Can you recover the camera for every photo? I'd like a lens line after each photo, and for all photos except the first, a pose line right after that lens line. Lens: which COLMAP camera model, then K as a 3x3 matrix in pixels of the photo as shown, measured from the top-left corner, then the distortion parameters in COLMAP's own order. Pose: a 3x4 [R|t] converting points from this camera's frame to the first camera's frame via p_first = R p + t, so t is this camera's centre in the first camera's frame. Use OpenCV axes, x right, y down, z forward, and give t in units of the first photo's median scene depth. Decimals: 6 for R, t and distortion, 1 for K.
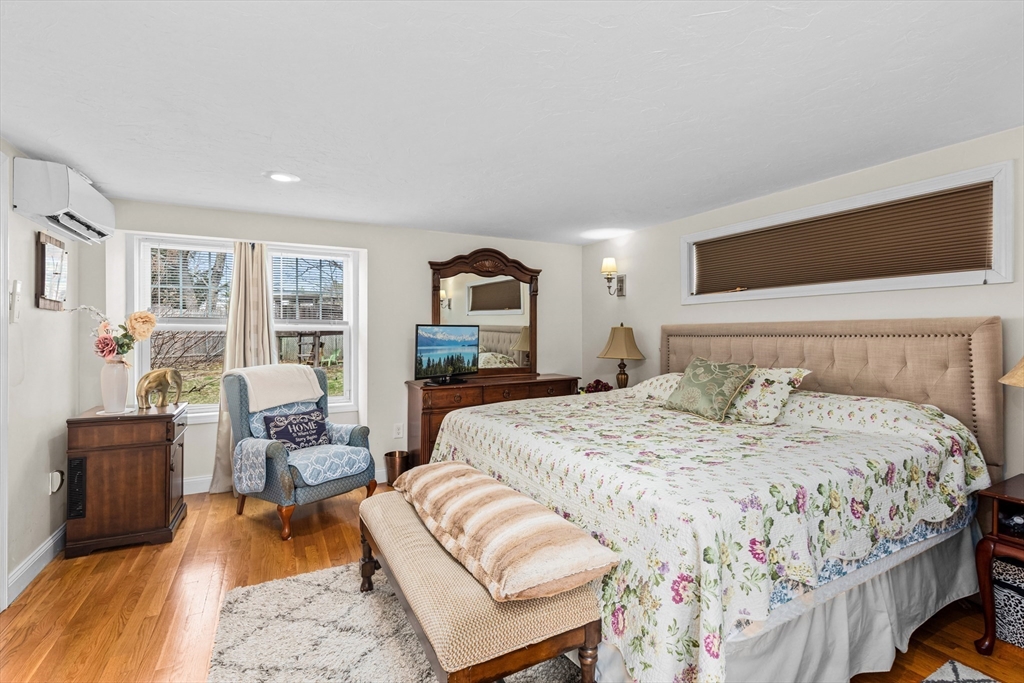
lens RADIAL K [[467.8, 0, 517.6], [0, 467.8, 336.7], [0, 0, 1]] dist [0.001067, 0.000105]
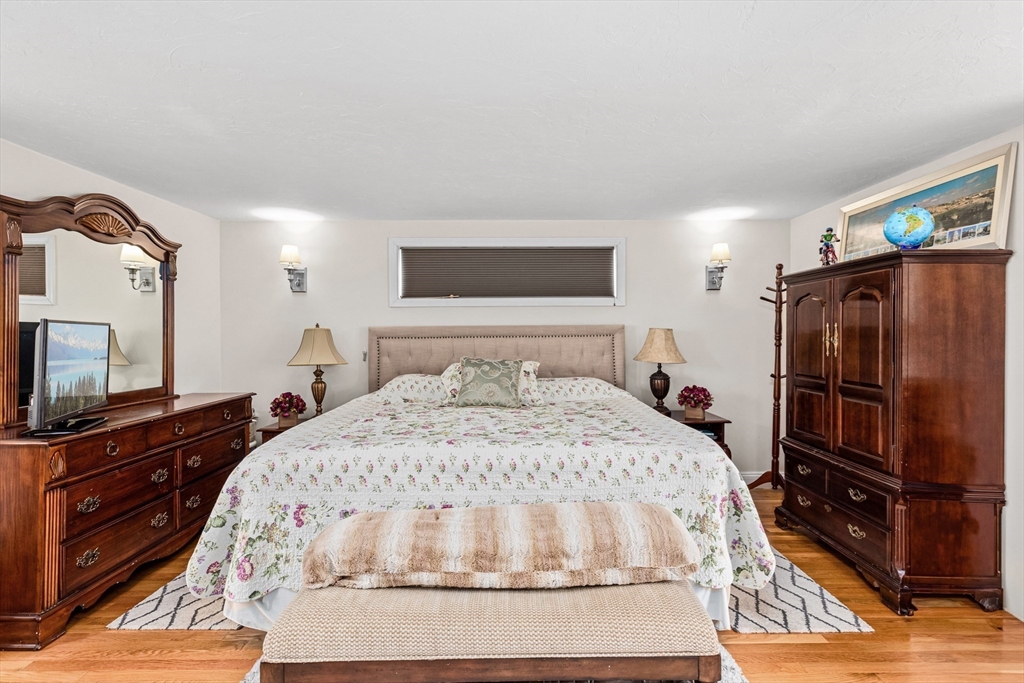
lens RADIAL K [[474.9, 0, 512.0], [0, 474.9, 341.5], [0, 0, 1]] dist [0.012449, -0.000025]
pose [[0.473313, -0.014094, 0.880781, -0.442895], [0.011165, 0.999888, 0.010000, -0.001279], [-0.880823, 0.005100, 0.473418, 0.303812]]
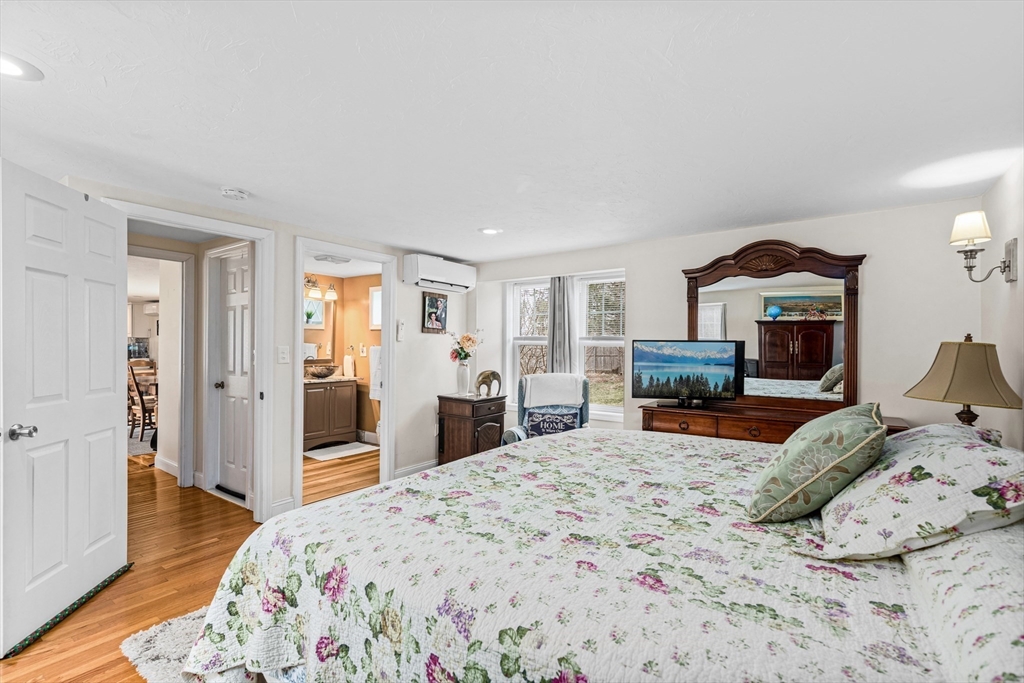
lens RADIAL K [[460.0, 0, 511.7], [0, 460.0, 353.8], [0, 0, 1]] dist [-0.000450, -0.000124]
pose [[0.434641, 0.020981, -0.900359, 0.533668], [-0.018388, 0.999727, 0.014420, -0.007239], [0.900416, 0.010289, 0.434908, 0.366858]]
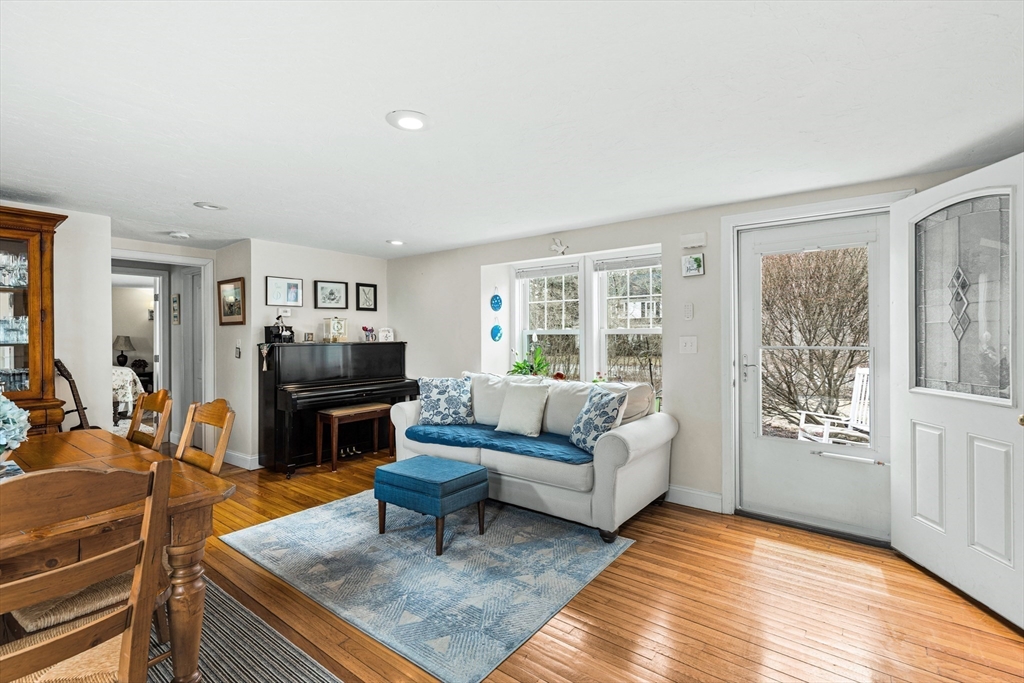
lens RADIAL K [[467.8, 0, 517.6], [0, 467.8, 336.7], [0, 0, 1]] dist [0.001067, 0.000105]
pose [[-0.417396, -0.002625, 0.908721, -2.365050], [0.012423, 0.999886, 0.008595, -0.007751], [-0.908640, 0.014877, -0.417315, -0.316970]]
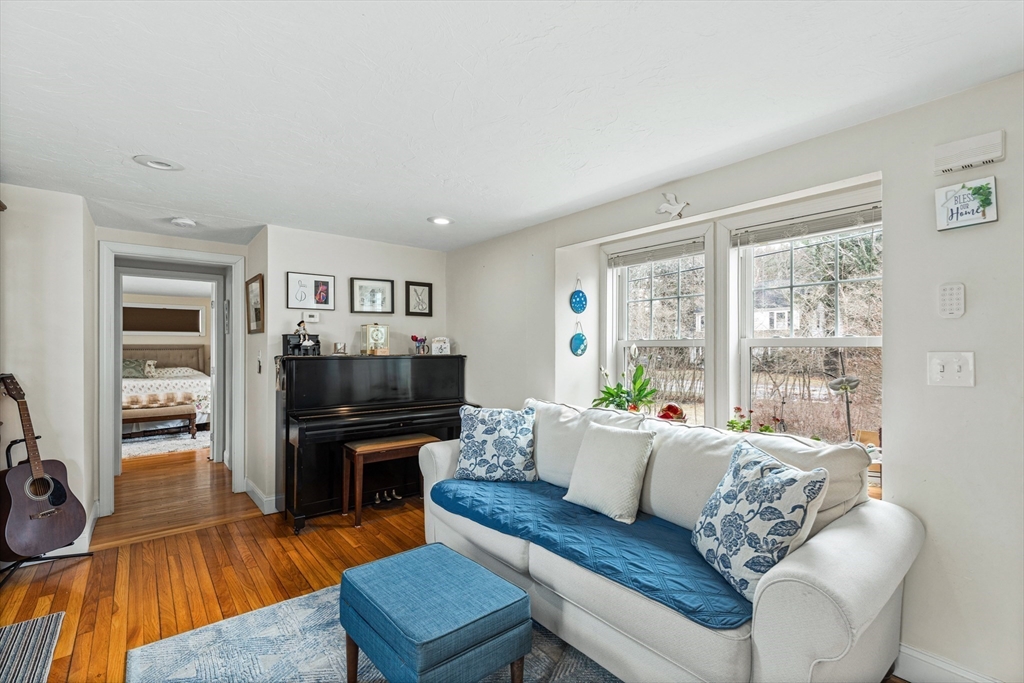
lens RADIAL K [[462.7, 0, 512.7], [0, 462.7, 348.4], [0, 0, 1]] dist [0.008547, 0.000188]
pose [[-0.188098, -0.003350, 0.982145, -2.015542], [0.007807, 0.999957, 0.004905, -0.004619], [-0.982119, 0.008590, -0.188064, -0.515257]]
